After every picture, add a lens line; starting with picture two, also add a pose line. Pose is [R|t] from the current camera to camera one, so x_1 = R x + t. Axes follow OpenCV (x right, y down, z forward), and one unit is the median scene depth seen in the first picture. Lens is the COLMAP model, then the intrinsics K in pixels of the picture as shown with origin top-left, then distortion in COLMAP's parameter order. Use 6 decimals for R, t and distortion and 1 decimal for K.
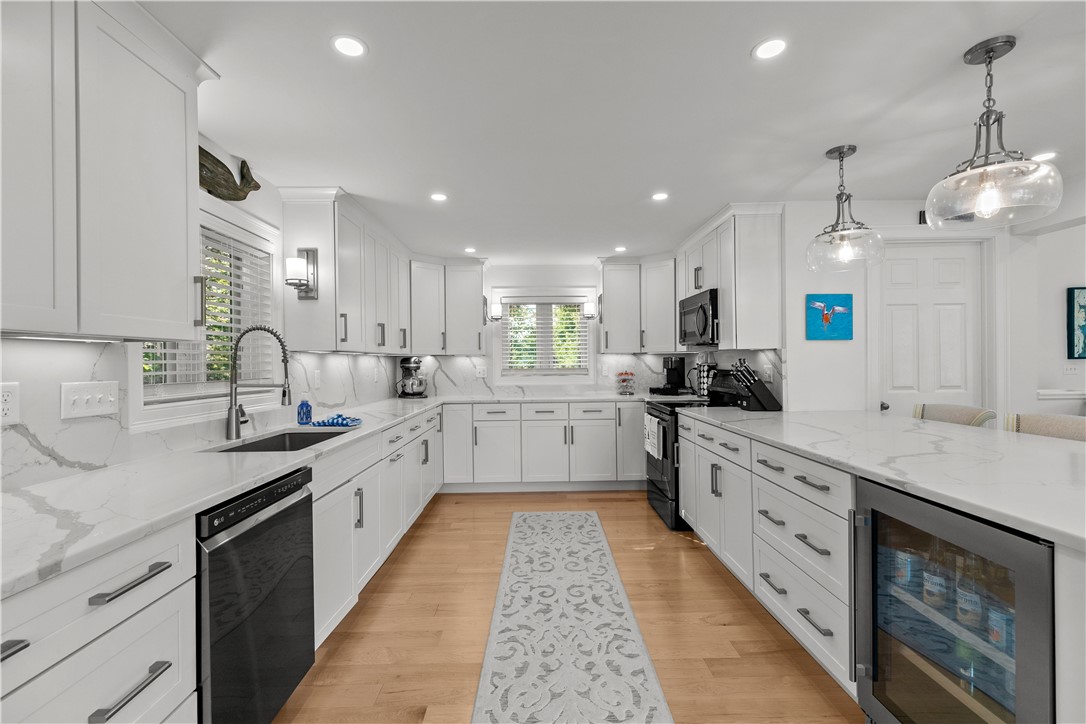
lens RADIAL K [[486.0, 0, 541.7], [0, 486.0, 359.7], [0, 0, 1]] dist [0.007355, 0.000076]
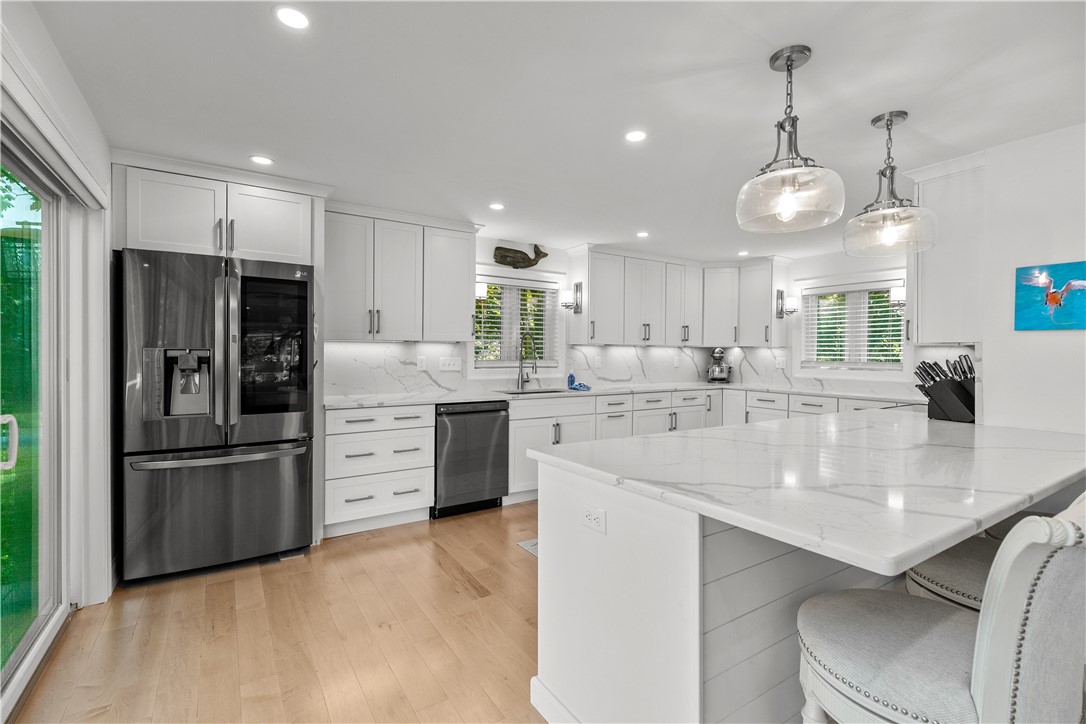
lens RADIAL K [[486.0, 0, 542.4], [0, 486.0, 350.8], [0, 0, 1]] dist [0.007355, 0.000076]
pose [[0.536768, 0.013521, -0.843622, 0.853613], [-0.009267, 0.999906, 0.010129, -0.012167], [0.843679, 0.002381, 0.536842, 0.007294]]
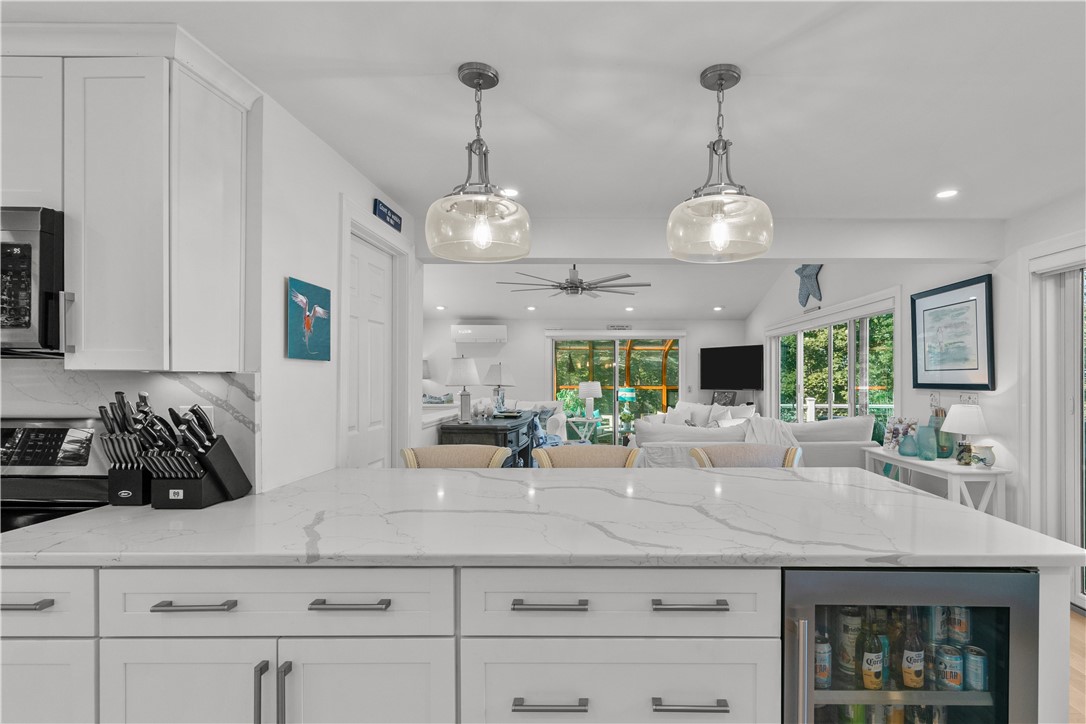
lens RADIAL K [[543.5, 0, 569.9], [0, 543.5, 378.0], [0, 0, 1]] dist [0.008161, -0.000001]
pose [[0.012983, 0.006968, 0.999891, -0.085118], [-0.007944, 0.999945, -0.006865, -0.017145], [-0.999884, -0.007854, 0.013037, 0.724370]]
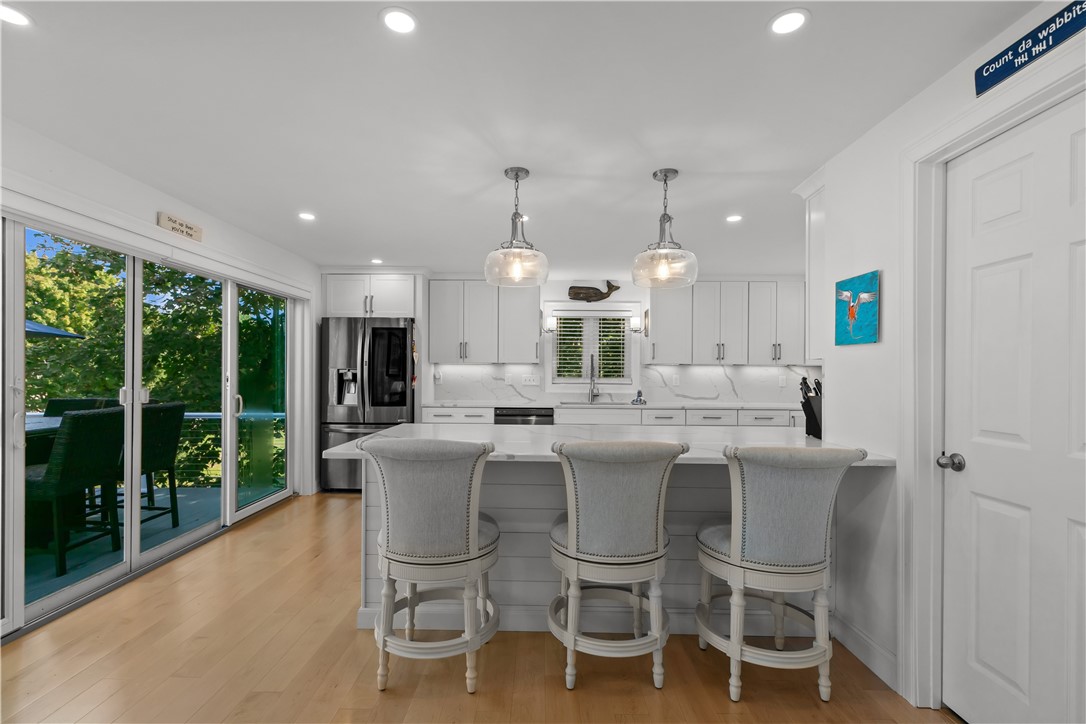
lens RADIAL K [[486.0, 0, 539.5], [0, 486.0, 371.8], [0, 0, 1]] dist [0.007355, 0.000076]
pose [[-0.023109, 0.012032, -0.999661, 1.391471], [-0.000854, 0.999927, 0.012055, -0.011508], [0.999733, 0.001132, -0.023098, 0.628934]]
